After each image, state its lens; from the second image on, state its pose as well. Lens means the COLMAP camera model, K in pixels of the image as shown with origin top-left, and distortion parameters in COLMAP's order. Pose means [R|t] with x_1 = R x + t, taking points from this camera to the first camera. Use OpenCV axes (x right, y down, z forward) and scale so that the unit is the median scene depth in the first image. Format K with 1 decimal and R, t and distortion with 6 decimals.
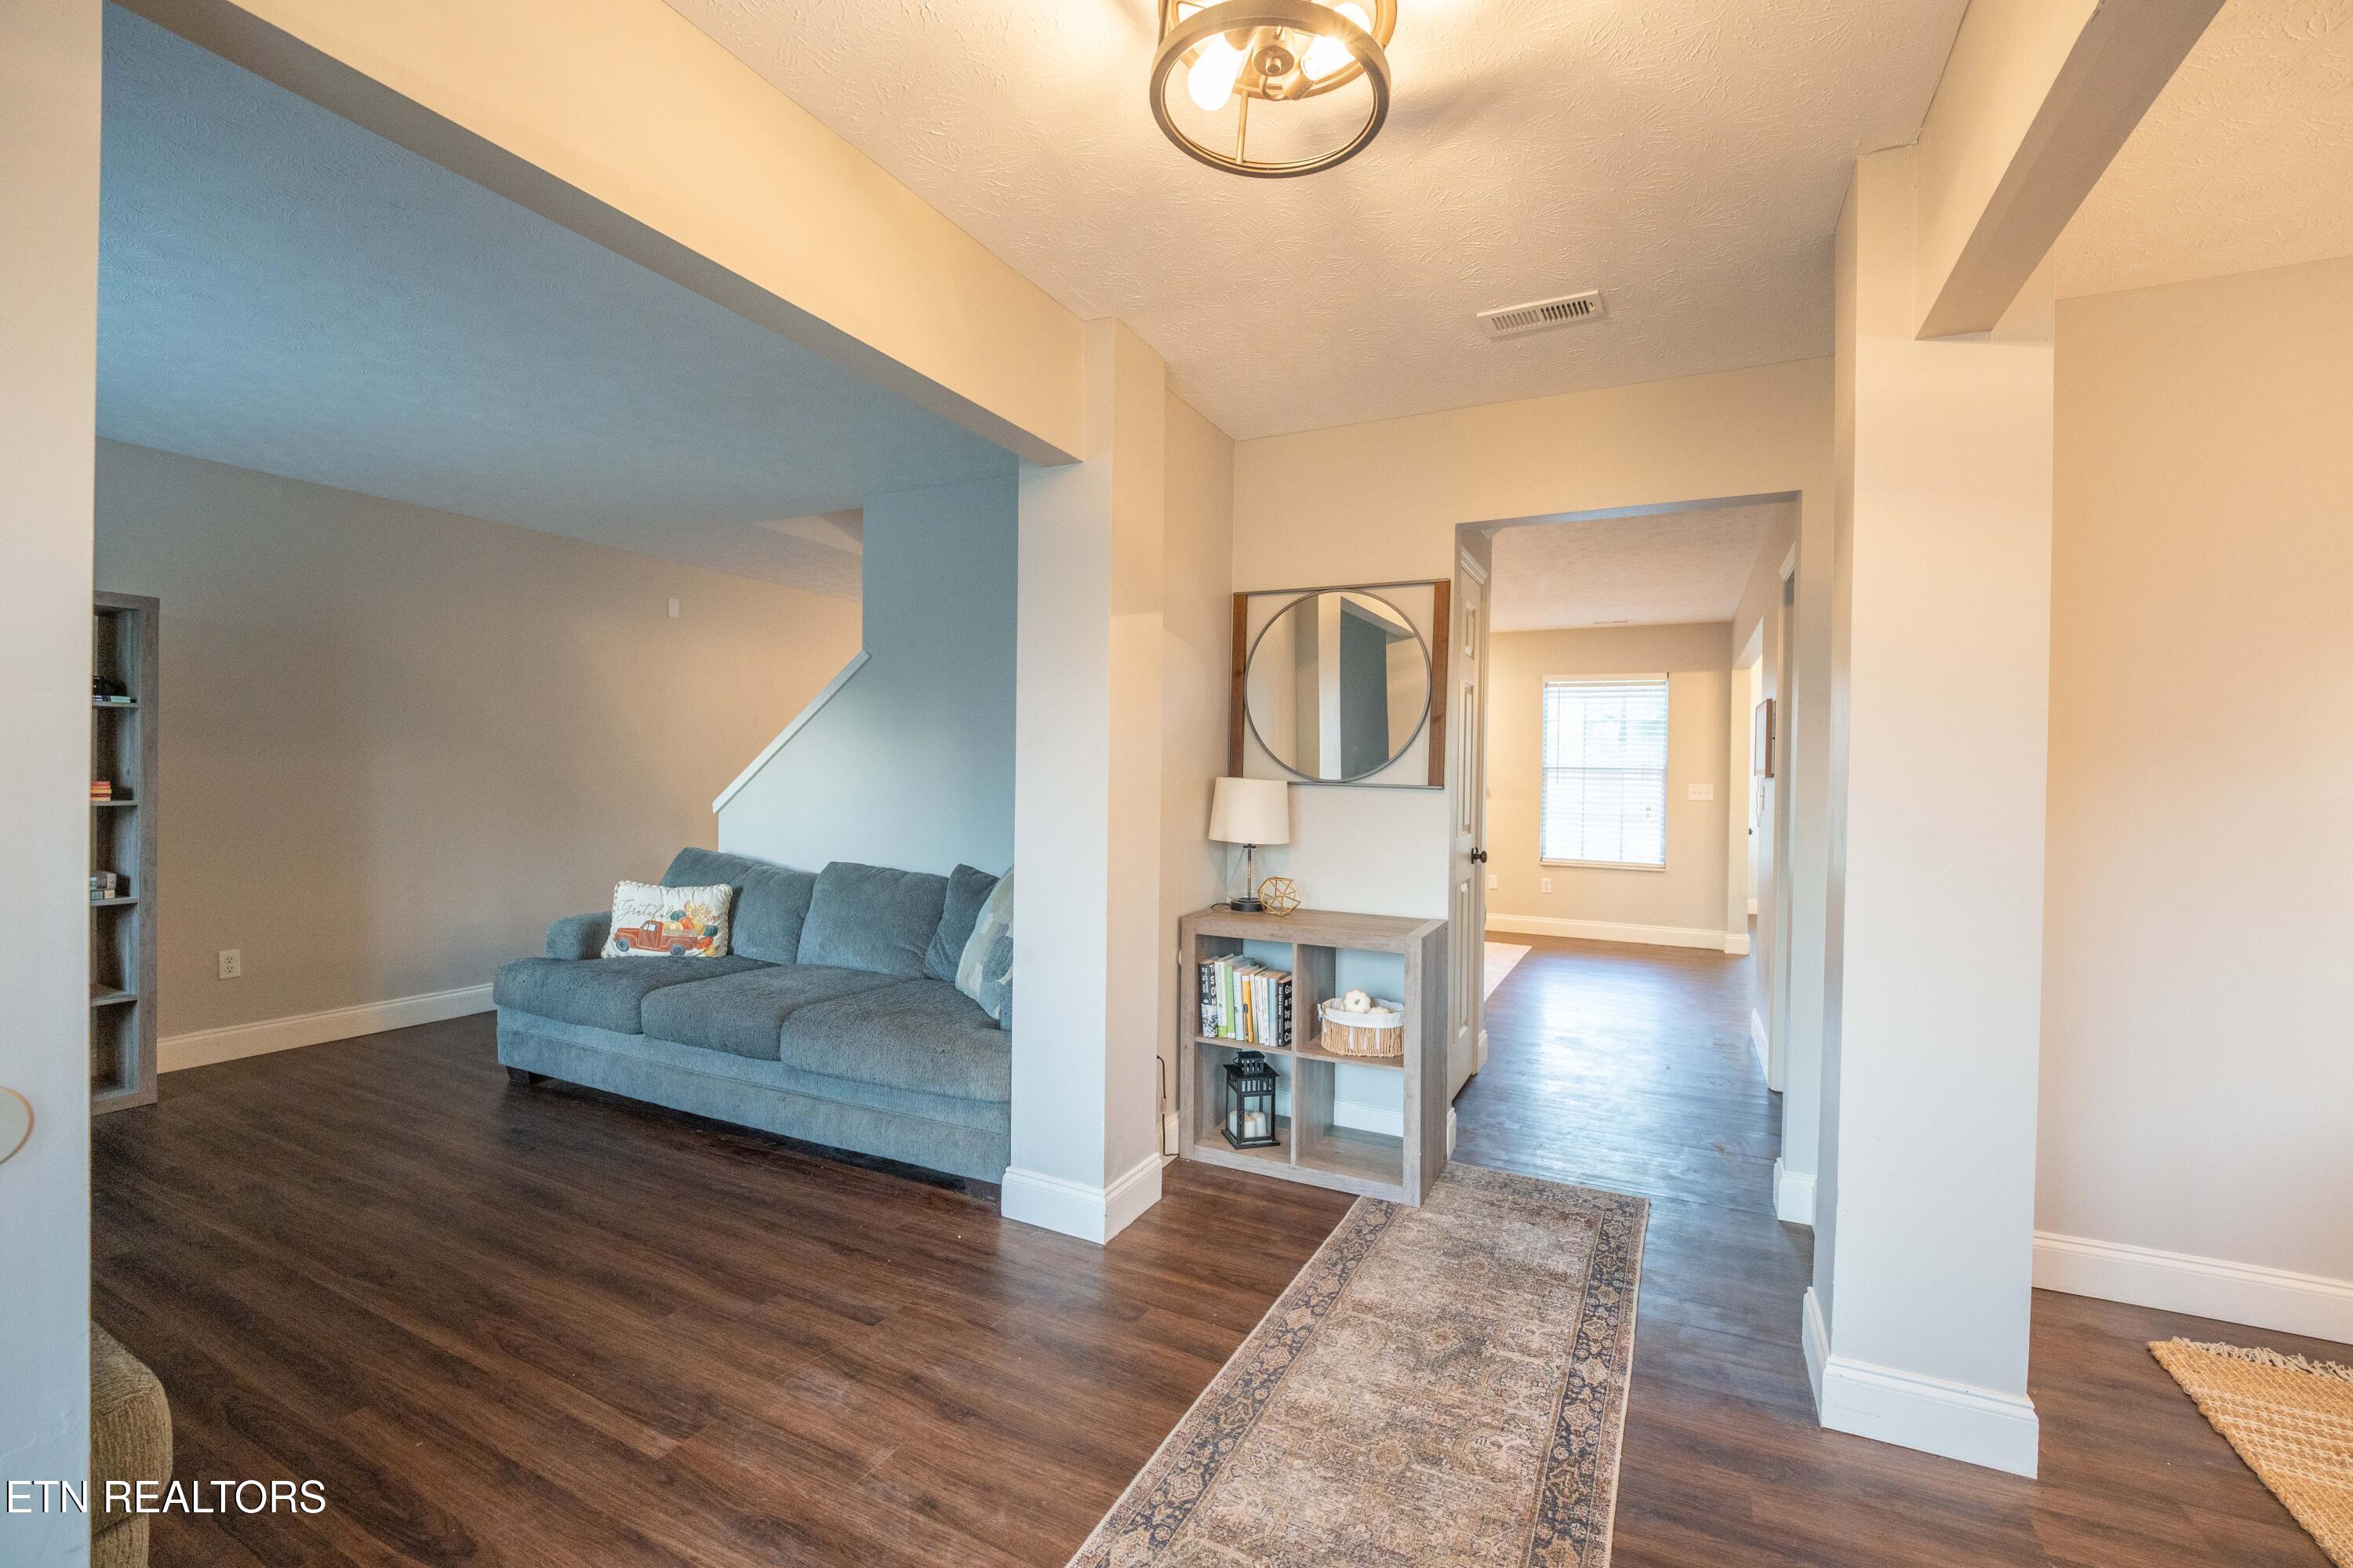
lens RADIAL K [[964.8, 0, 1181.3], [0, 964.8, 785.4], [0, 0, 1]] dist [-0.009344, -0.004764]
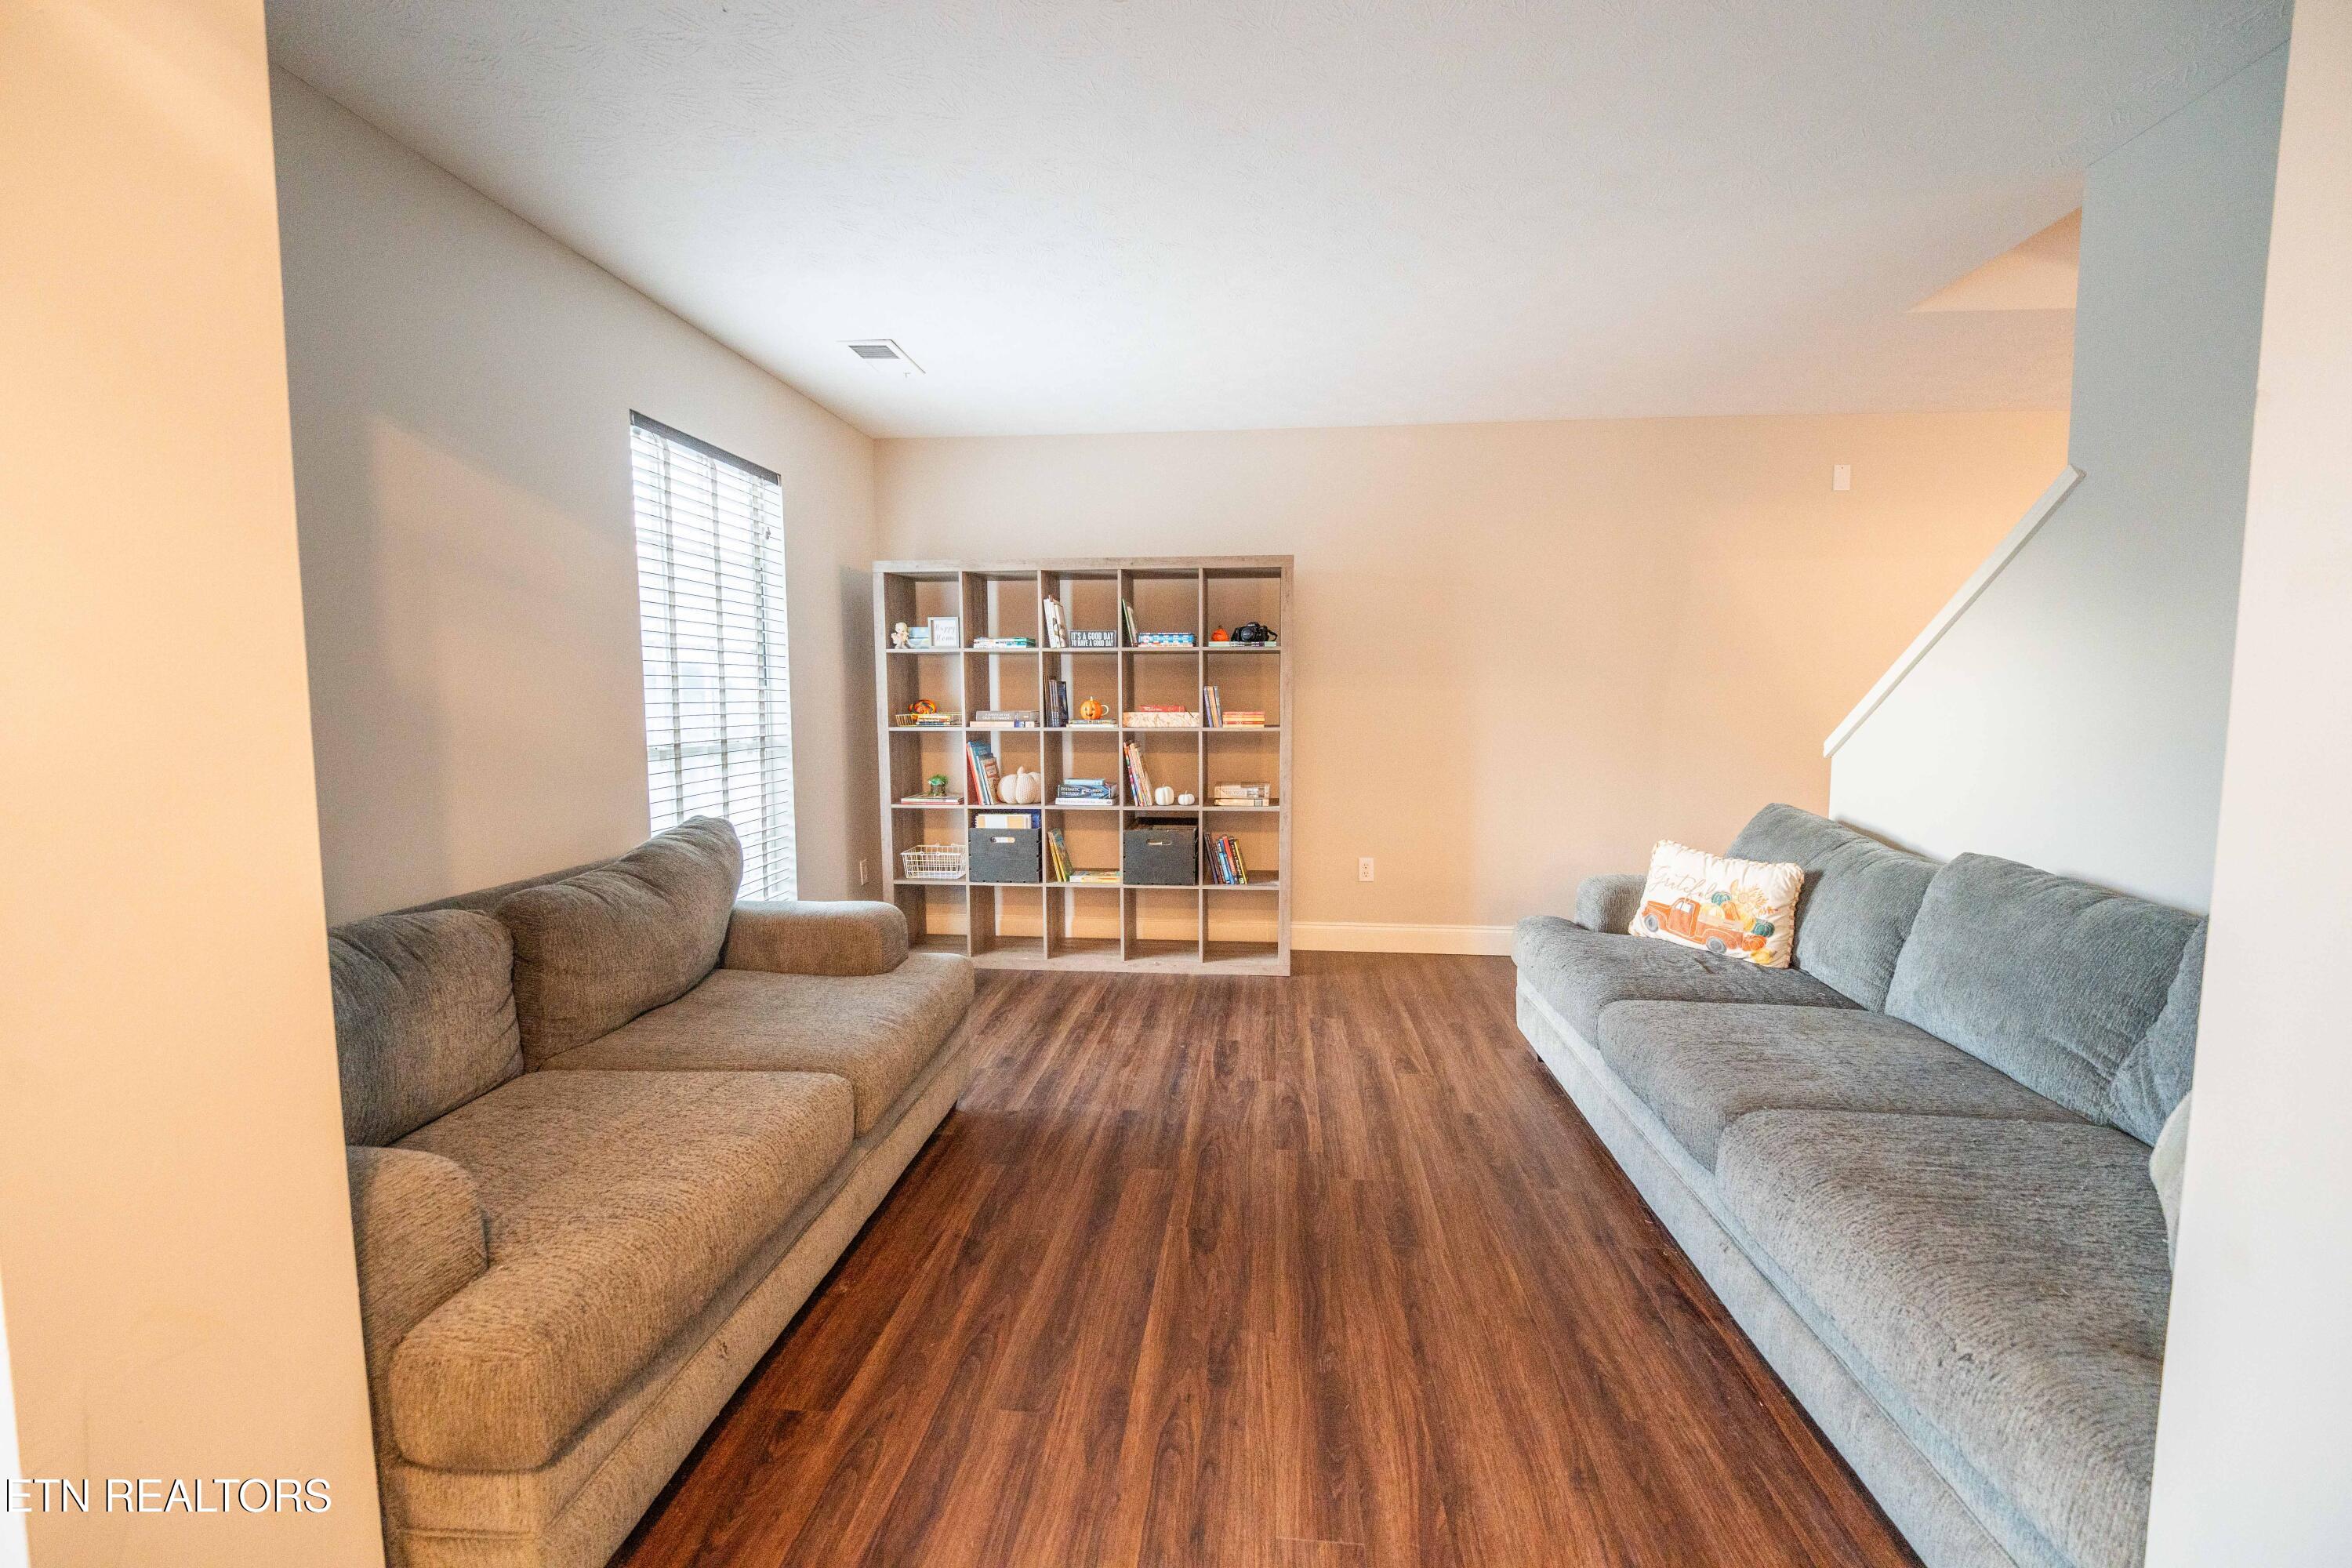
lens RADIAL K [[964.3, 0, 1181.7], [0, 964.3, 772.1], [0, 0, 1]] dist [-0.009344, -0.004764]
pose [[0.355479, 0.060322, -0.932736, 0.001431], [-0.004869, 0.998021, 0.062688, -0.002560], [0.934672, -0.017742, 0.355069, 0.368766]]
